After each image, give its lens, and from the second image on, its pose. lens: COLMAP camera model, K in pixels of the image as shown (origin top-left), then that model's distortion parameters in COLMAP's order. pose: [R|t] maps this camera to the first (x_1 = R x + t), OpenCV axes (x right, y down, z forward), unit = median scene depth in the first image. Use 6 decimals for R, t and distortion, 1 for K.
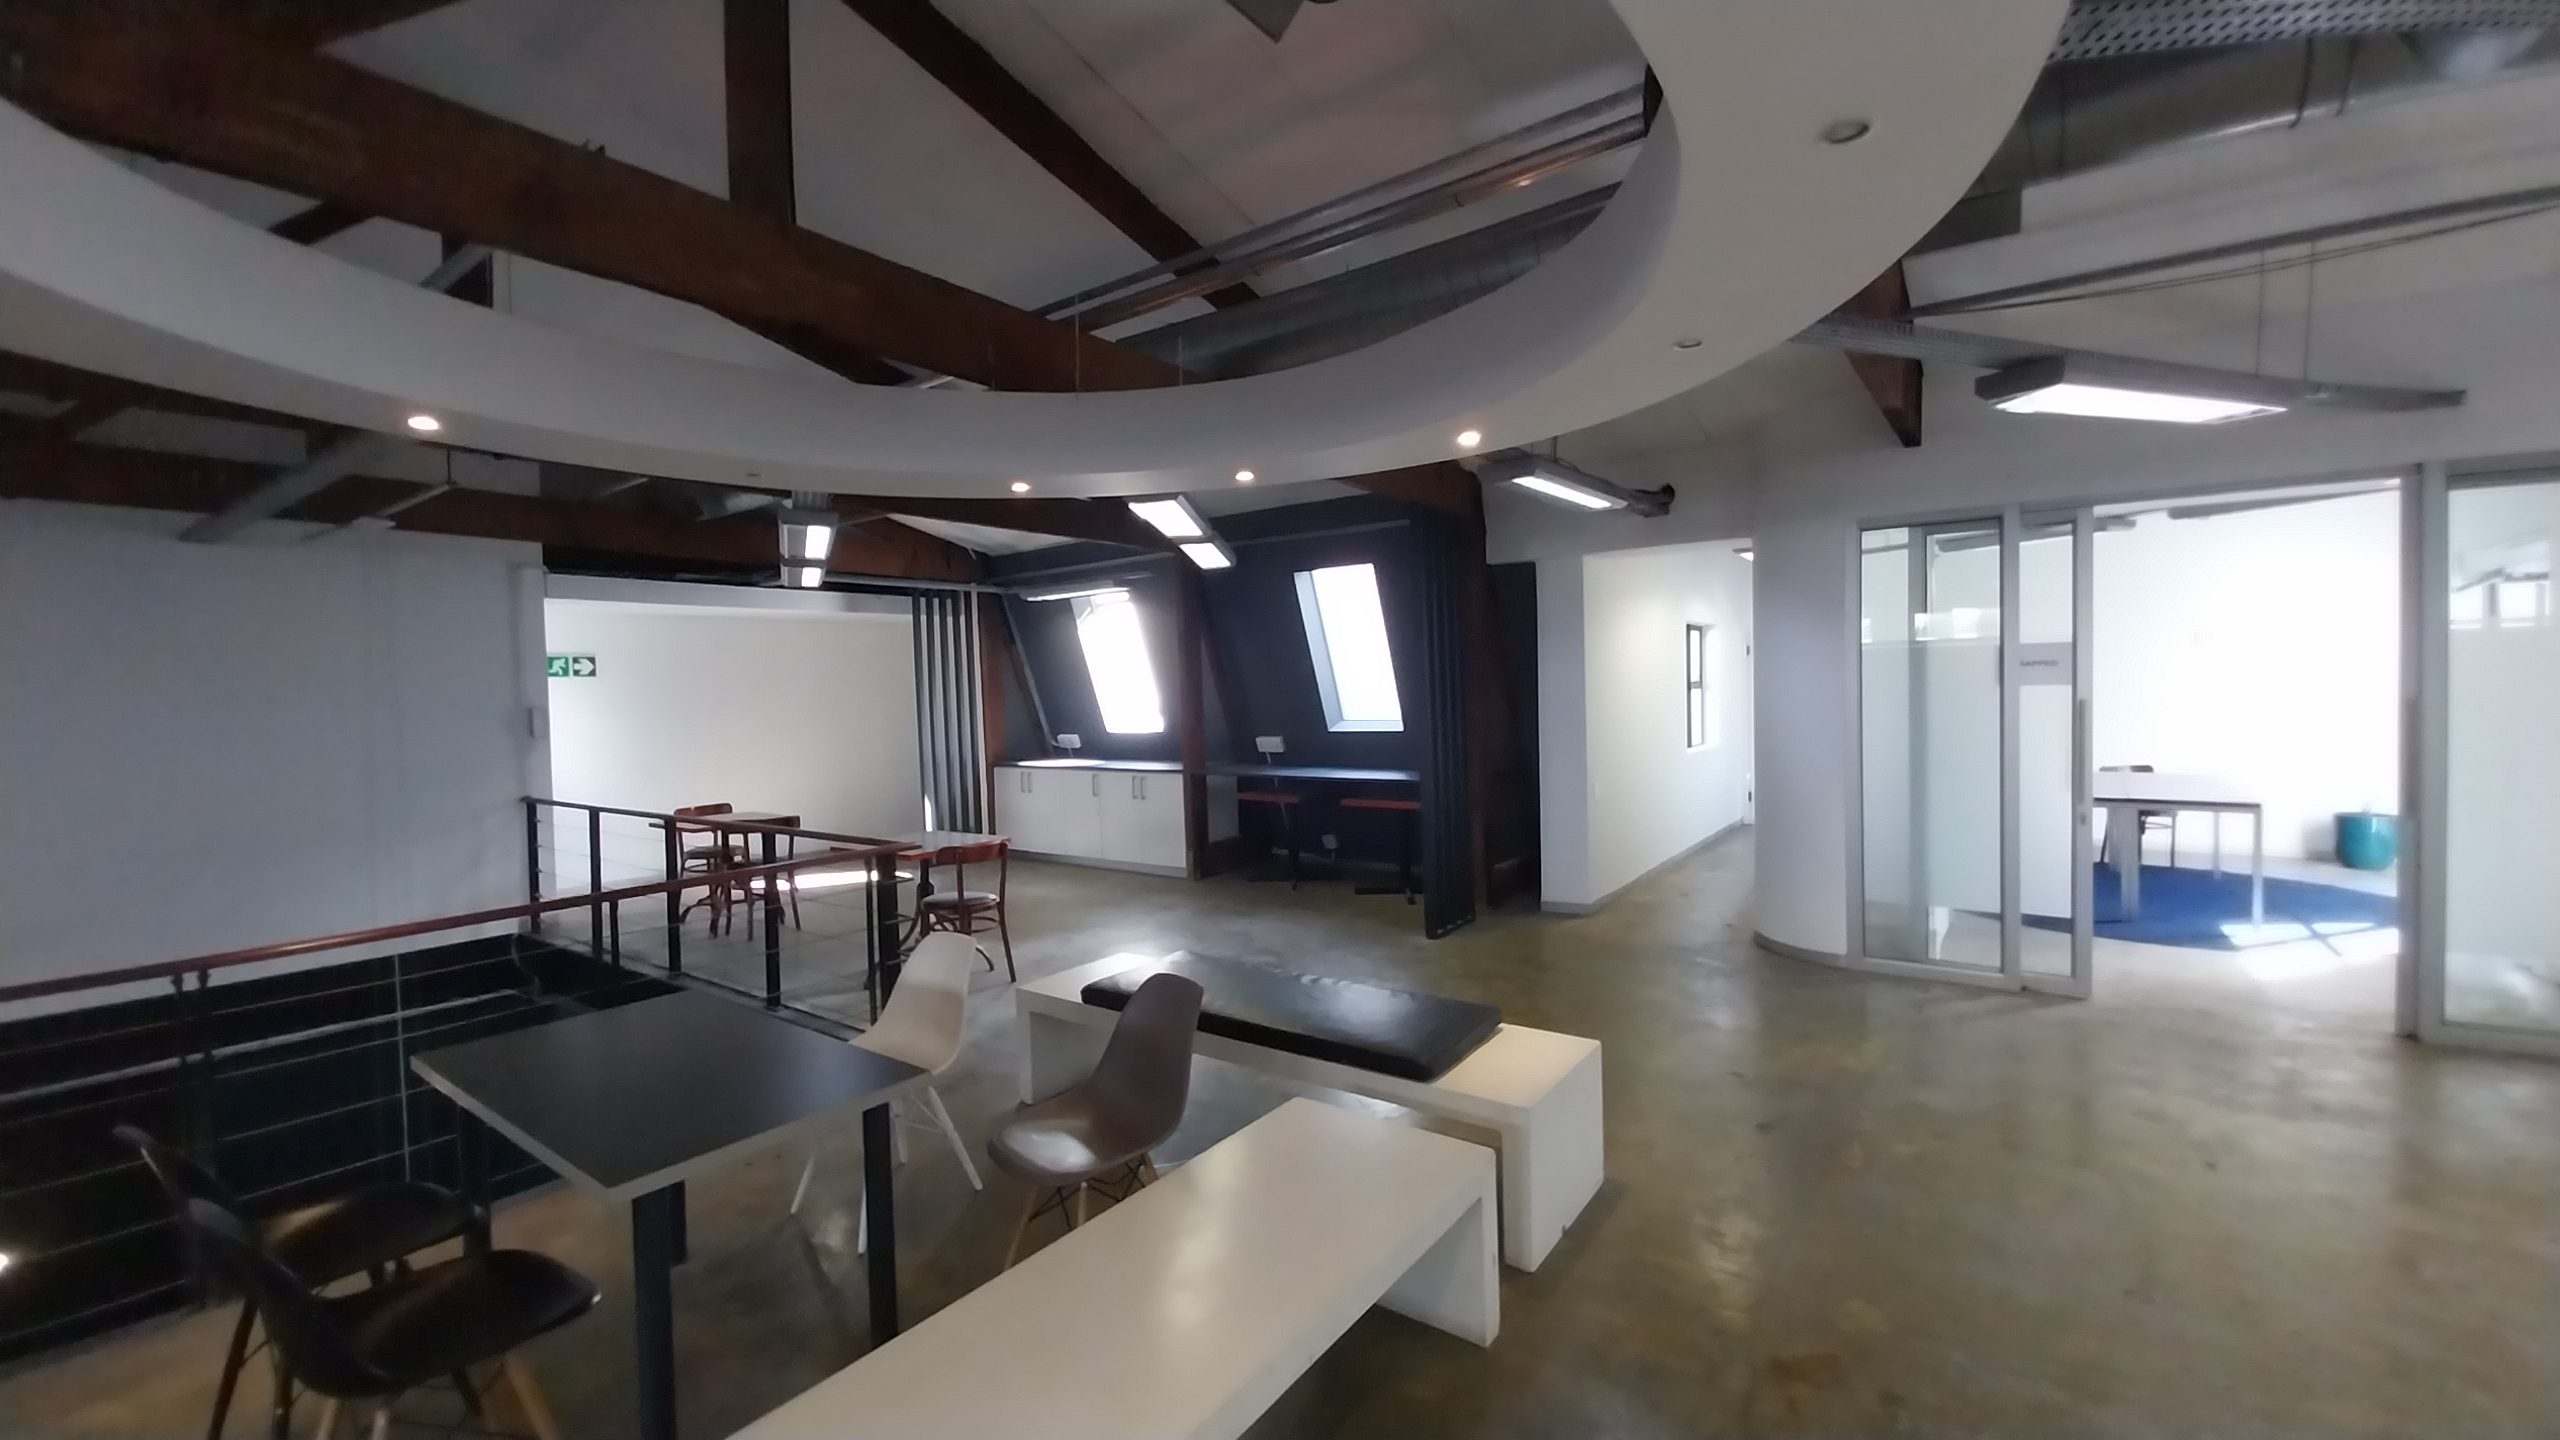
lens RADIAL K [[1016.7, 0, 1280.0], [0, 1016.7, 720.0], [0, 0, 1]] dist [0.012441, -0.000052]
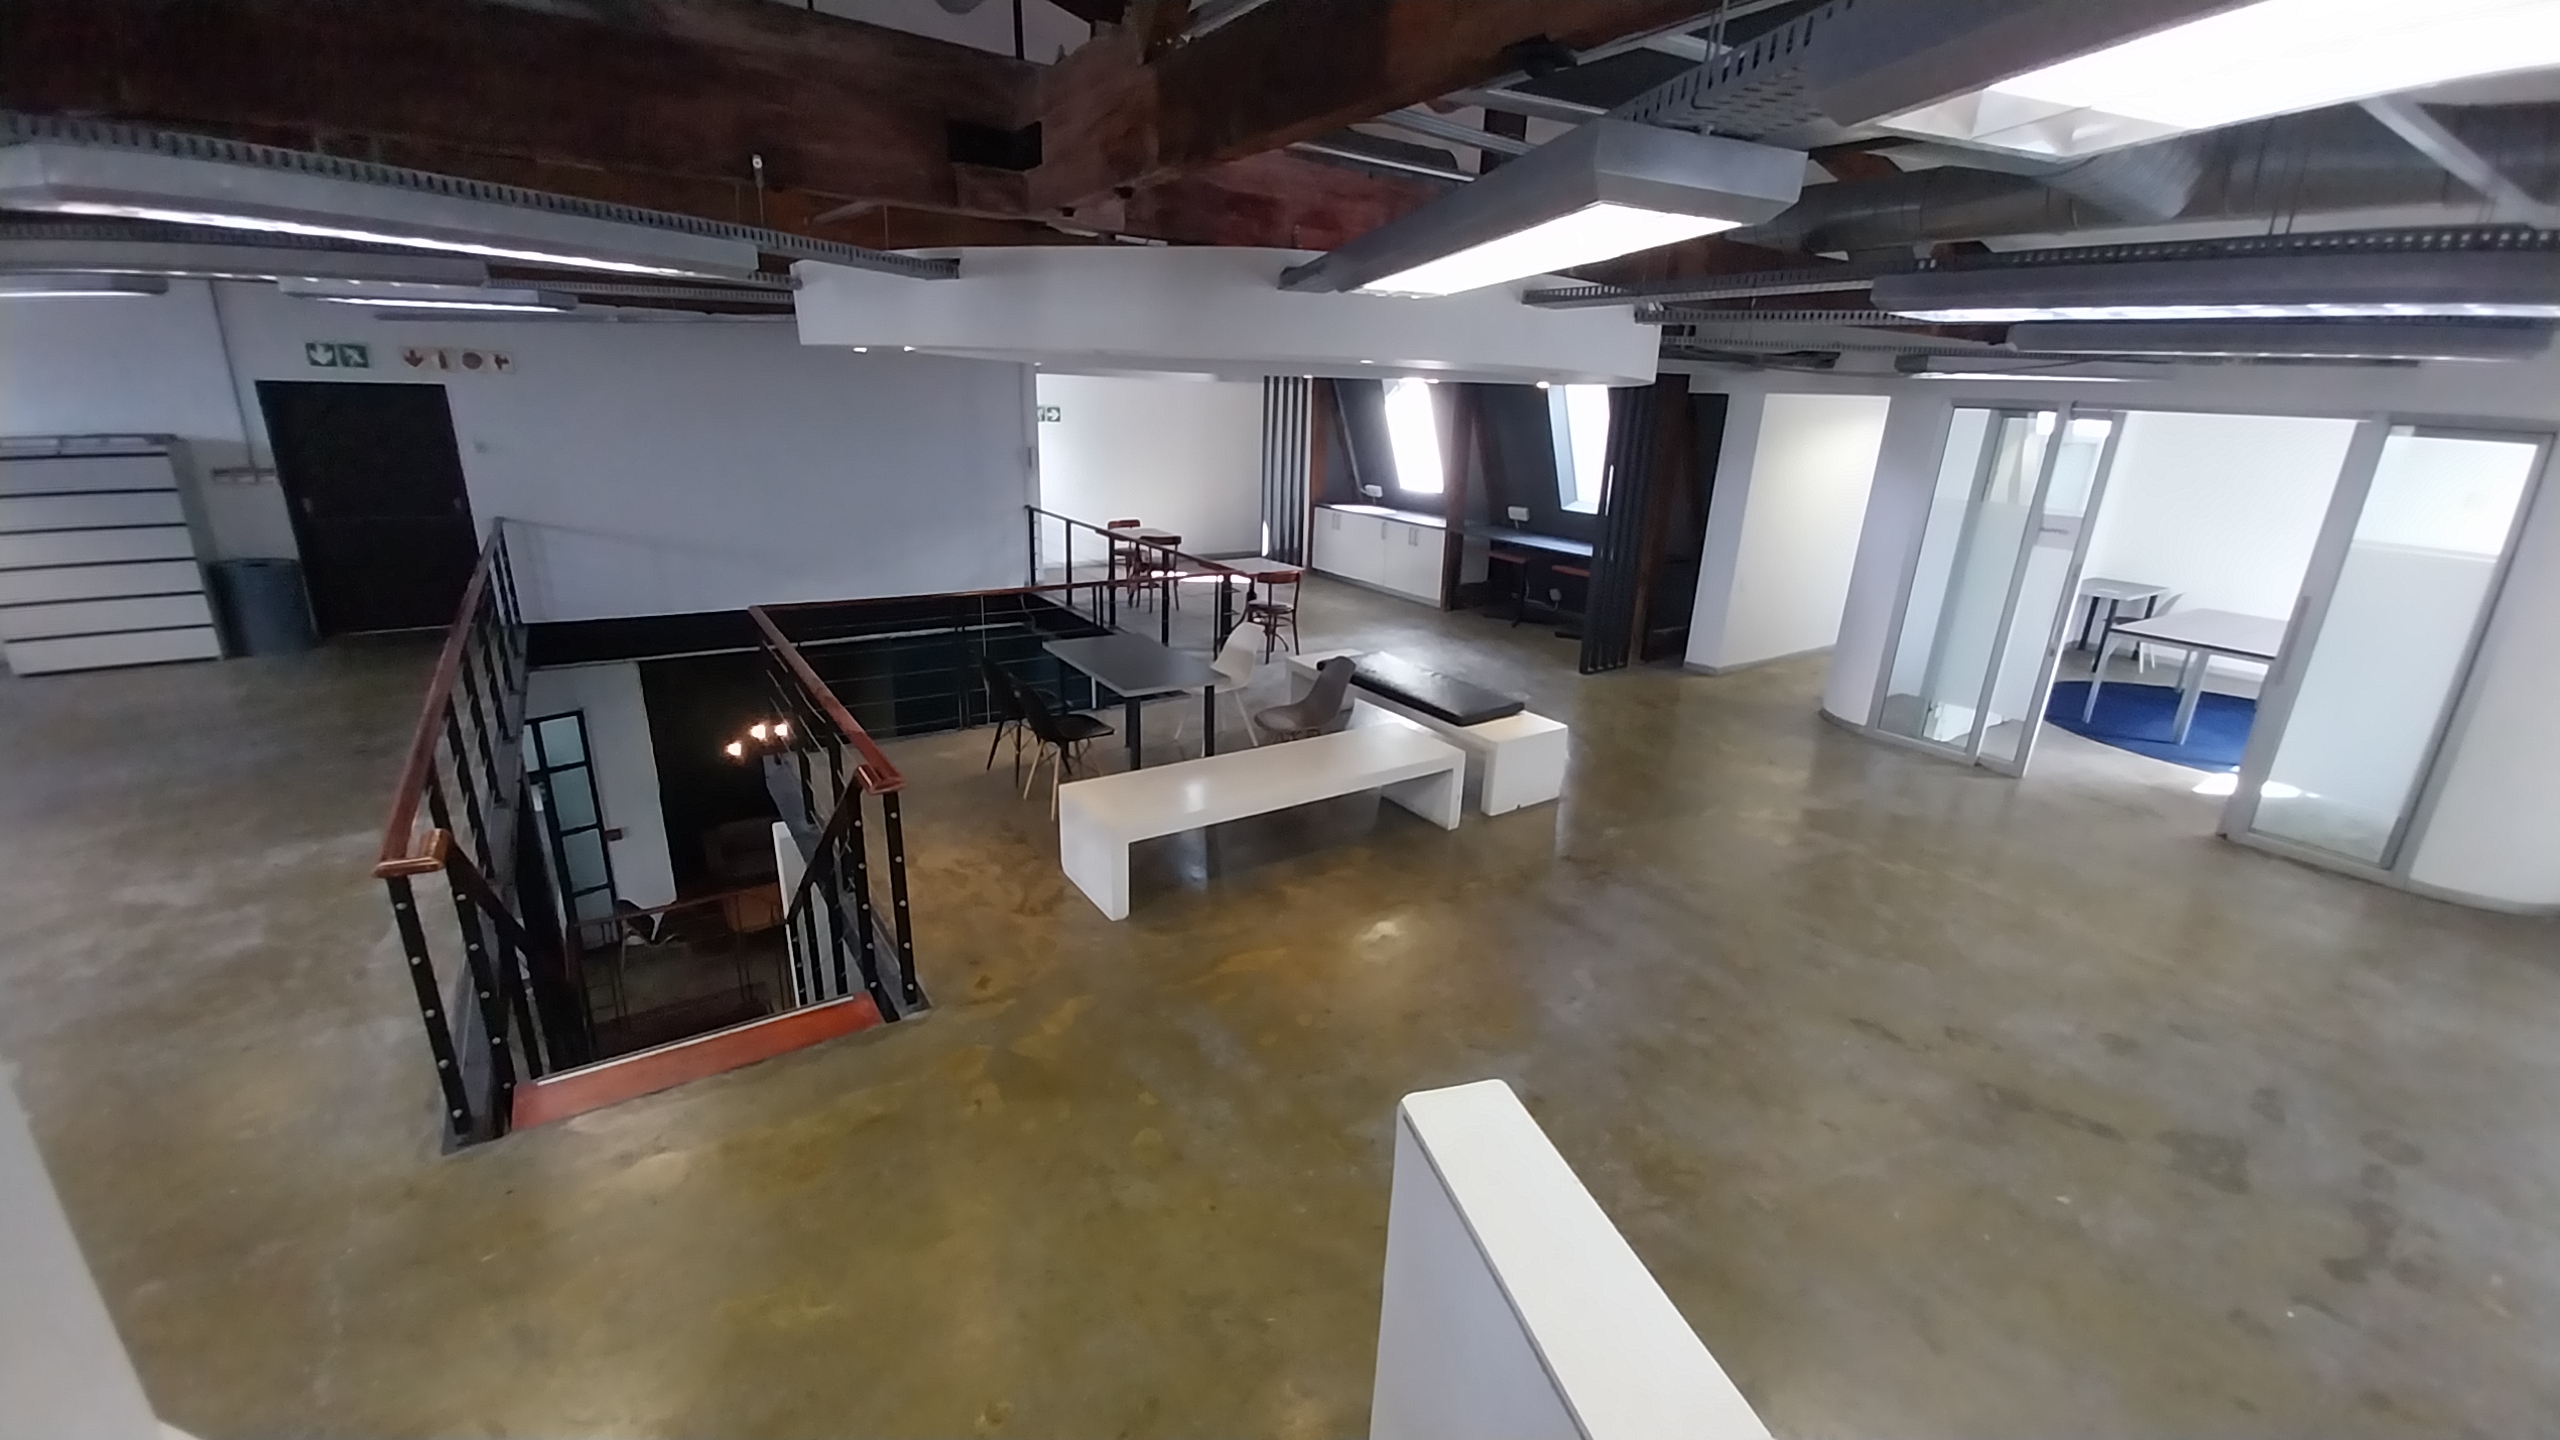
lens RADIAL K [[1028.3, 0, 1292.1], [0, 1028.3, 716.4], [0, 0, 1]] dist [-0.000439, -0.000554]
pose [[0.940949, 0.159784, -0.298468, 0.194024], [-0.074270, 0.957564, 0.278487, -0.091351], [0.330300, -0.239875, 0.912886, -0.430564]]
